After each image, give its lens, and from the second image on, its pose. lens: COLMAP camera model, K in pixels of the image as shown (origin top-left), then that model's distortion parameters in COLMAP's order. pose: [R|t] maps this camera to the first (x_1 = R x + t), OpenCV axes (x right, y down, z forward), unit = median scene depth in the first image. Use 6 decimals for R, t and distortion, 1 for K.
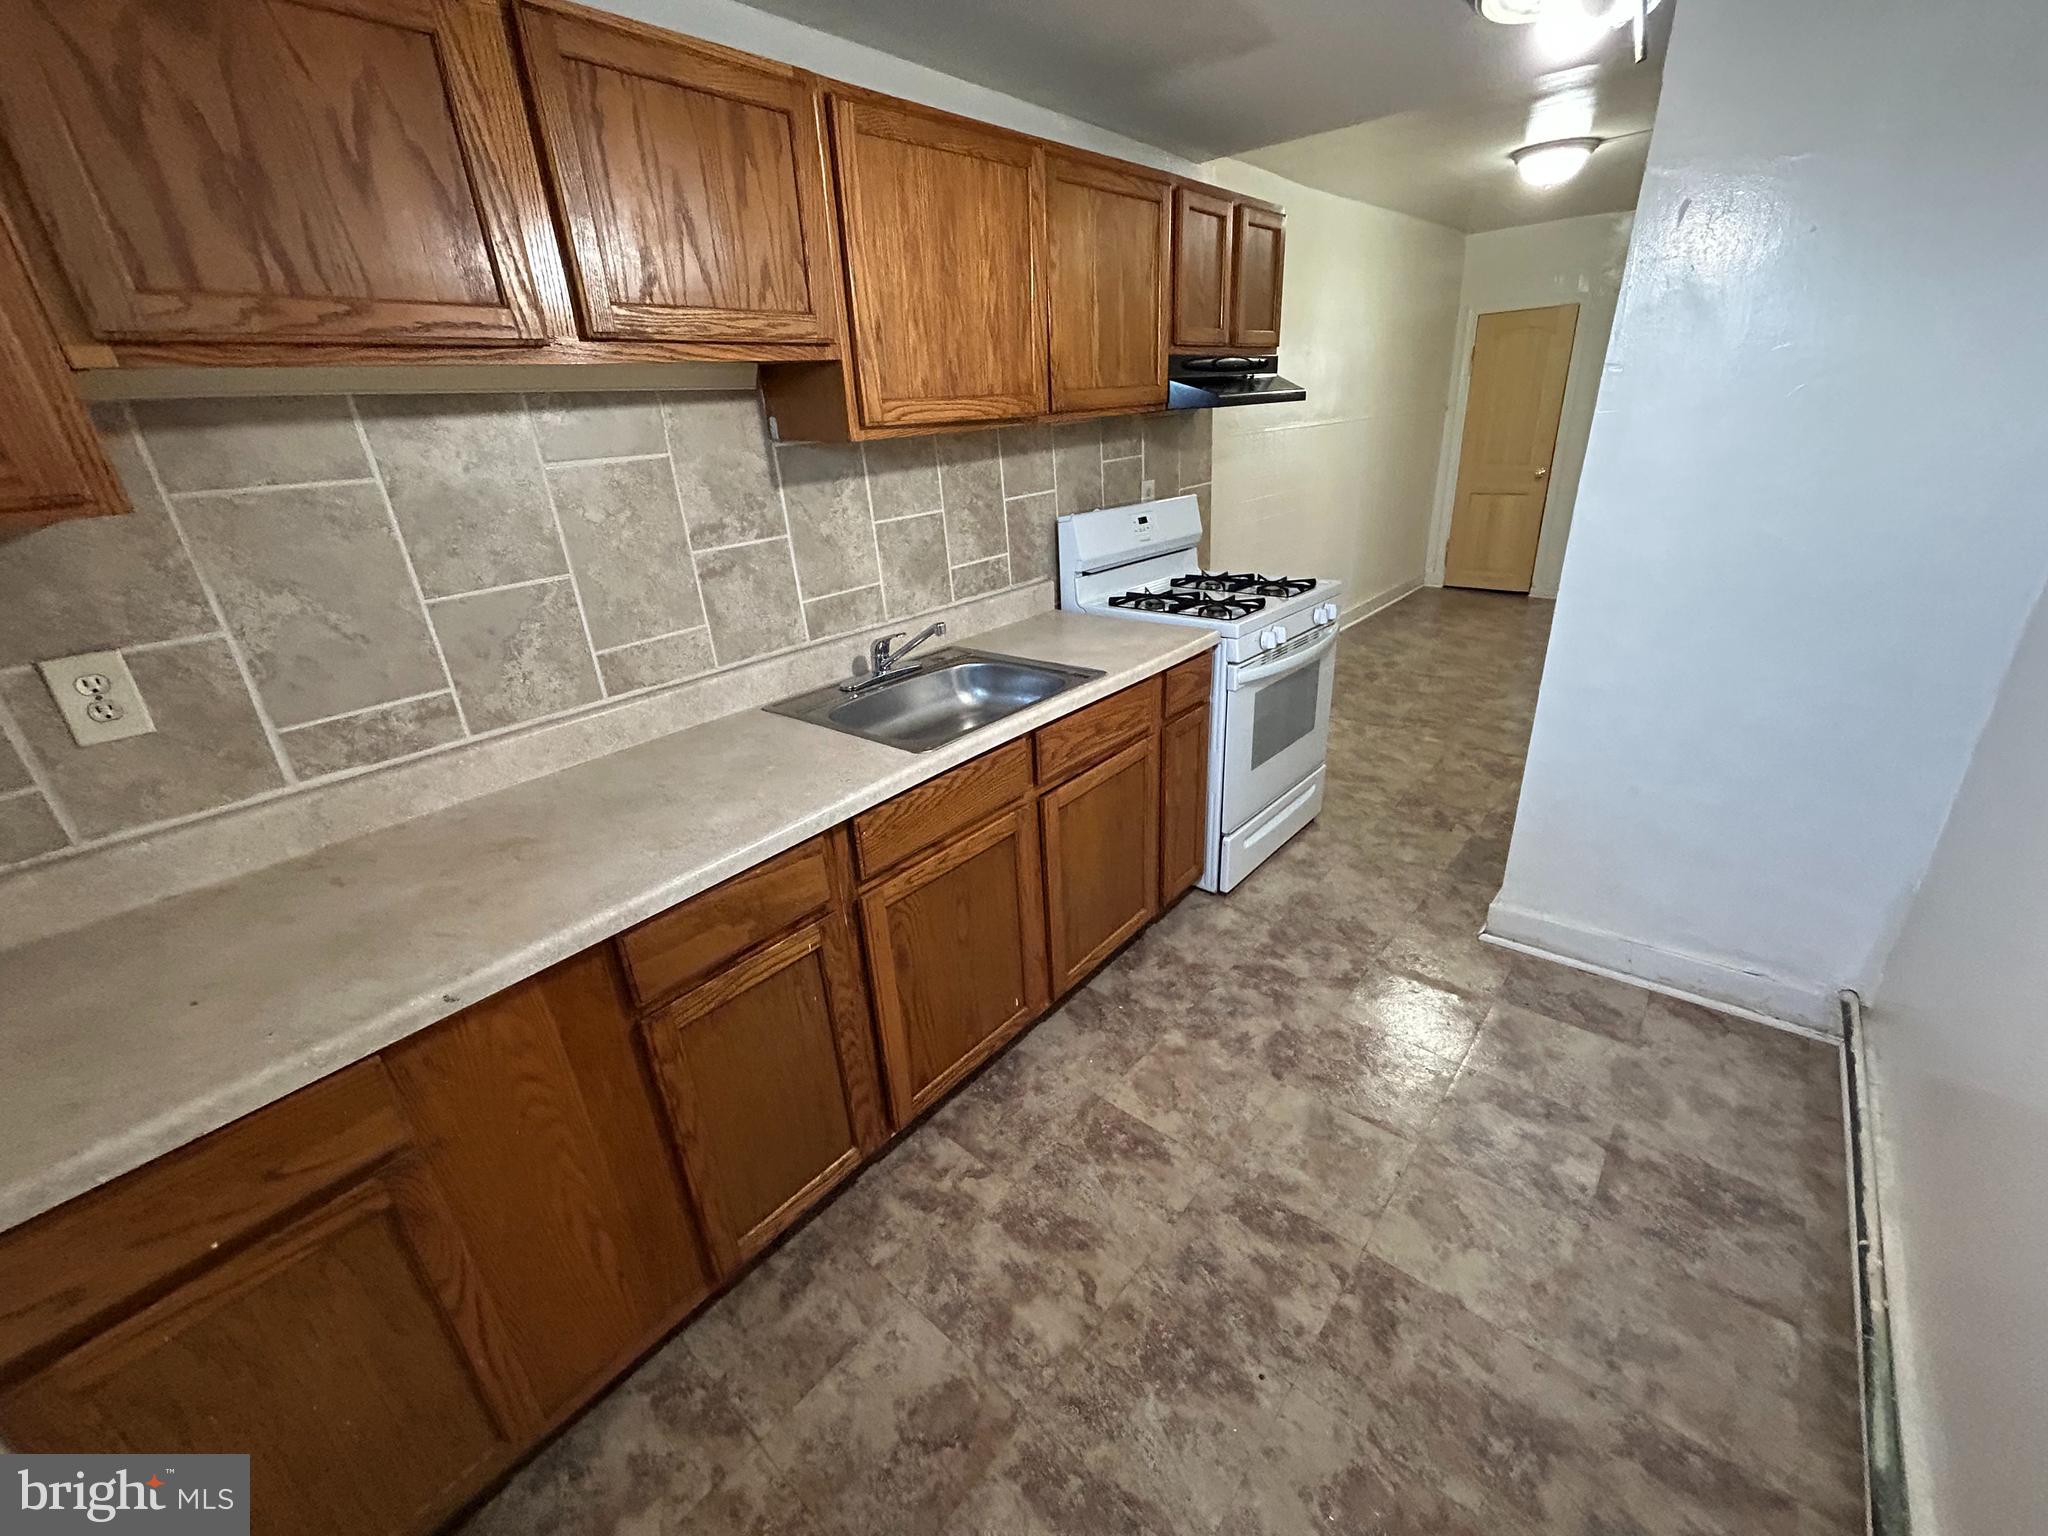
lens RADIAL K [[840.3, 0, 1019.4], [0, 840.3, 765.9], [0, 0, 1]] dist [0.010054, 0.000304]
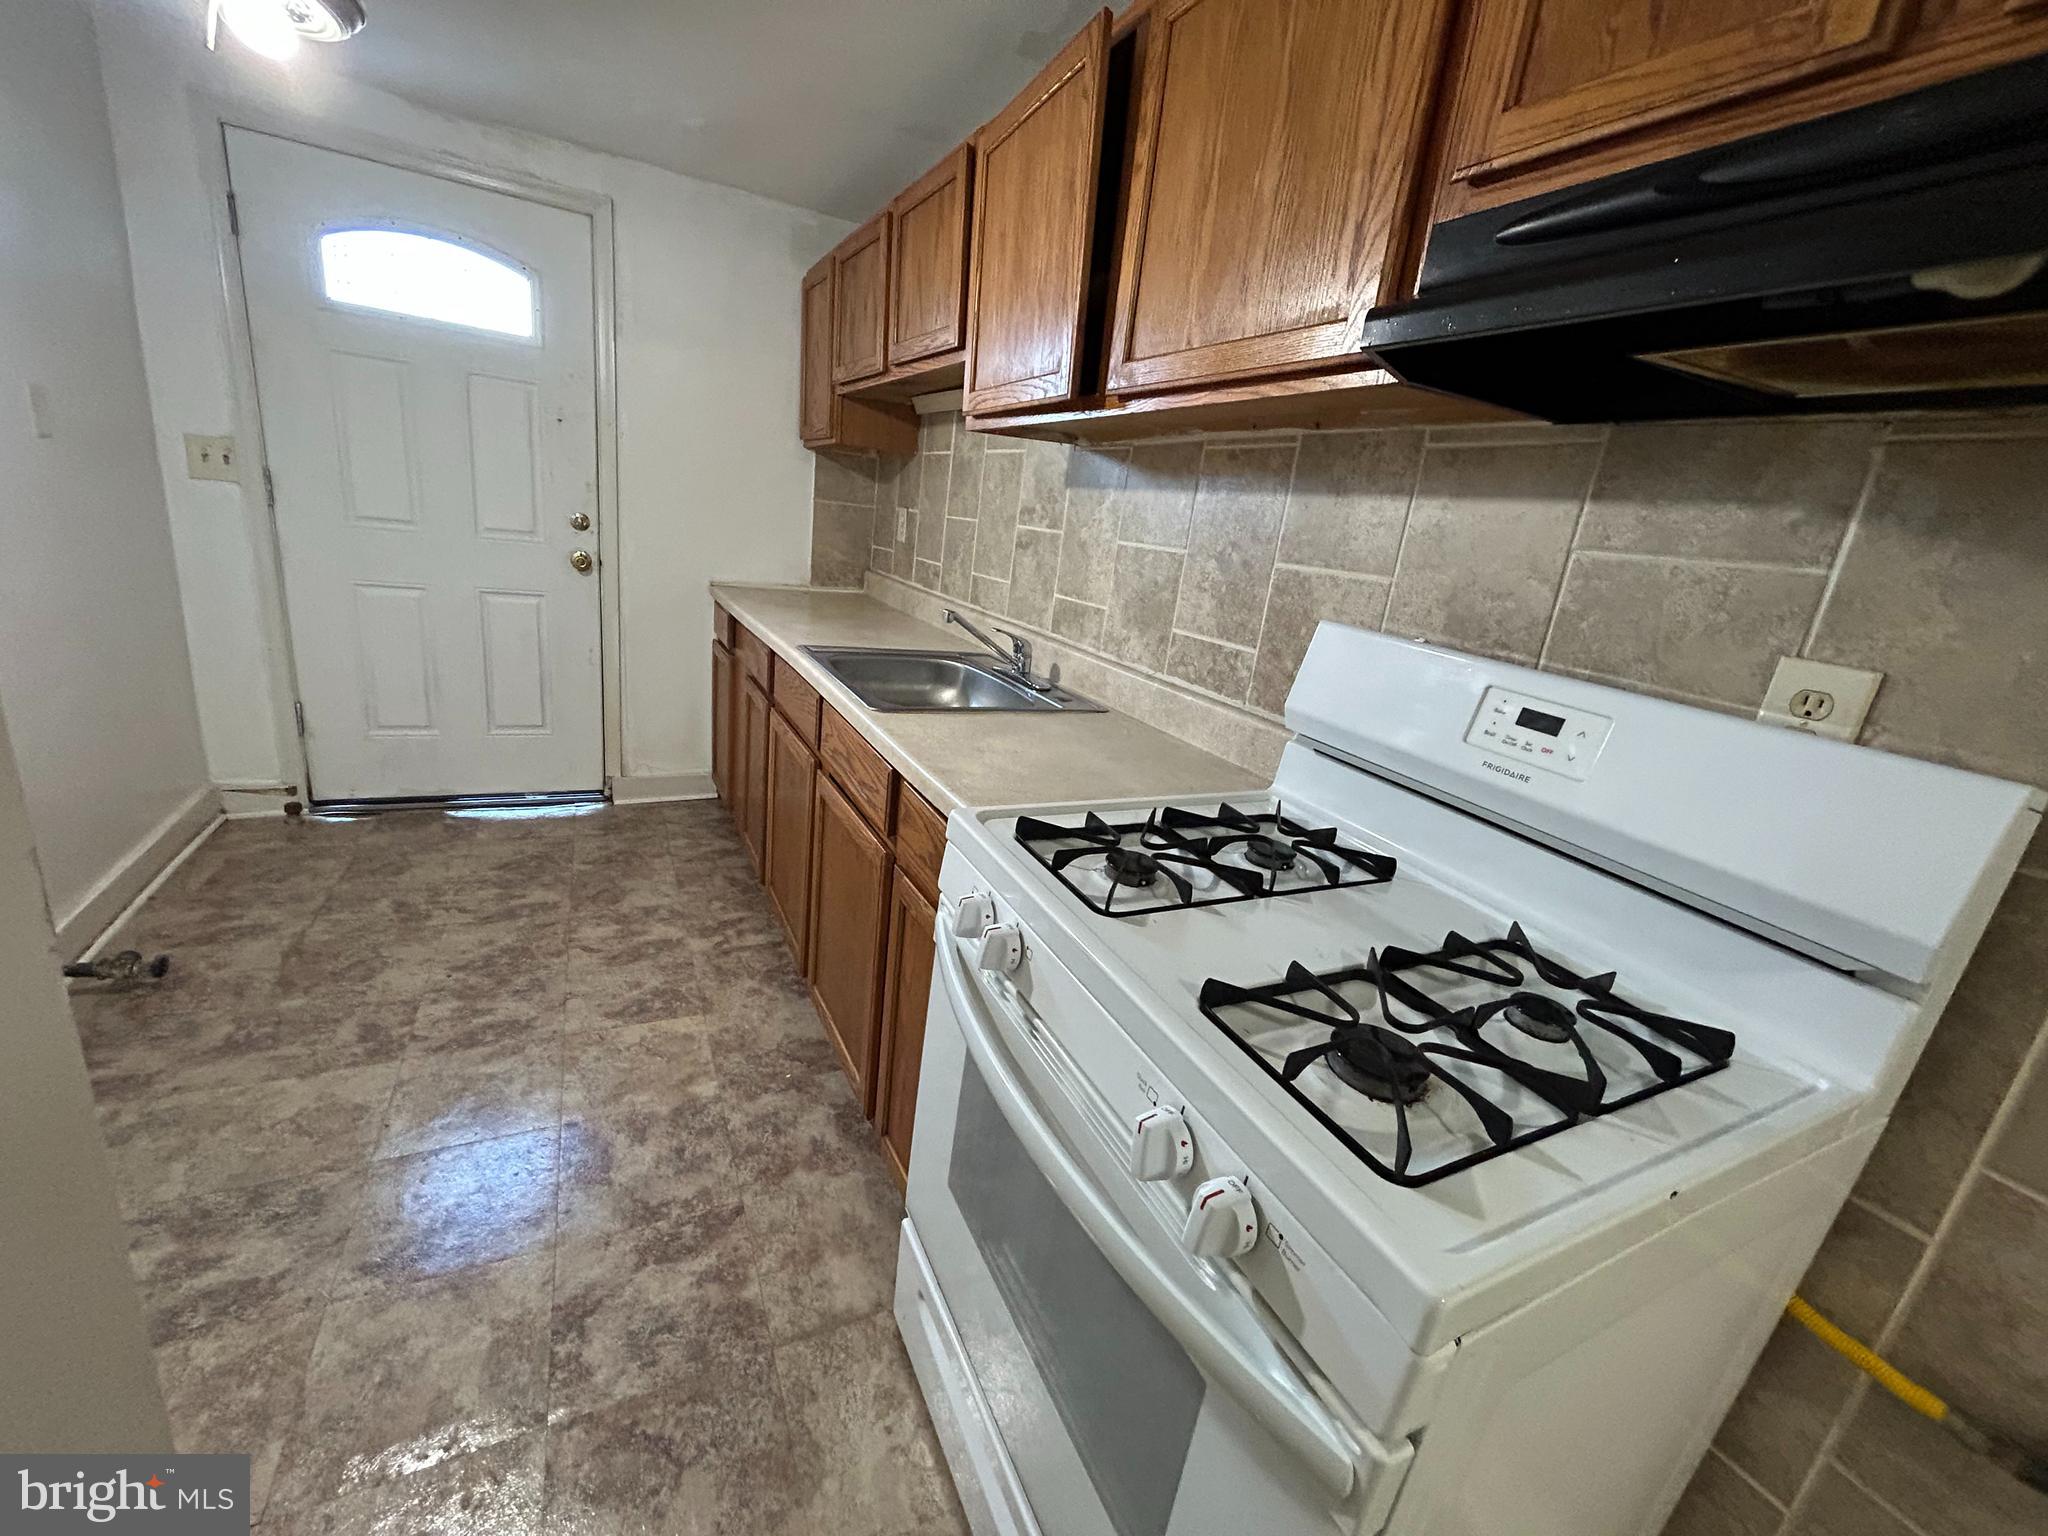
lens RADIAL K [[840.3, 0, 1019.4], [0, 840.3, 765.9], [0, 0, 1]] dist [0.010054, 0.000304]
pose [[-0.393496, 0.271772, -0.878237, 0.718947], [-0.444552, 0.779937, 0.440536, -0.451801], [0.804695, 0.563771, -0.186086, 1.221031]]
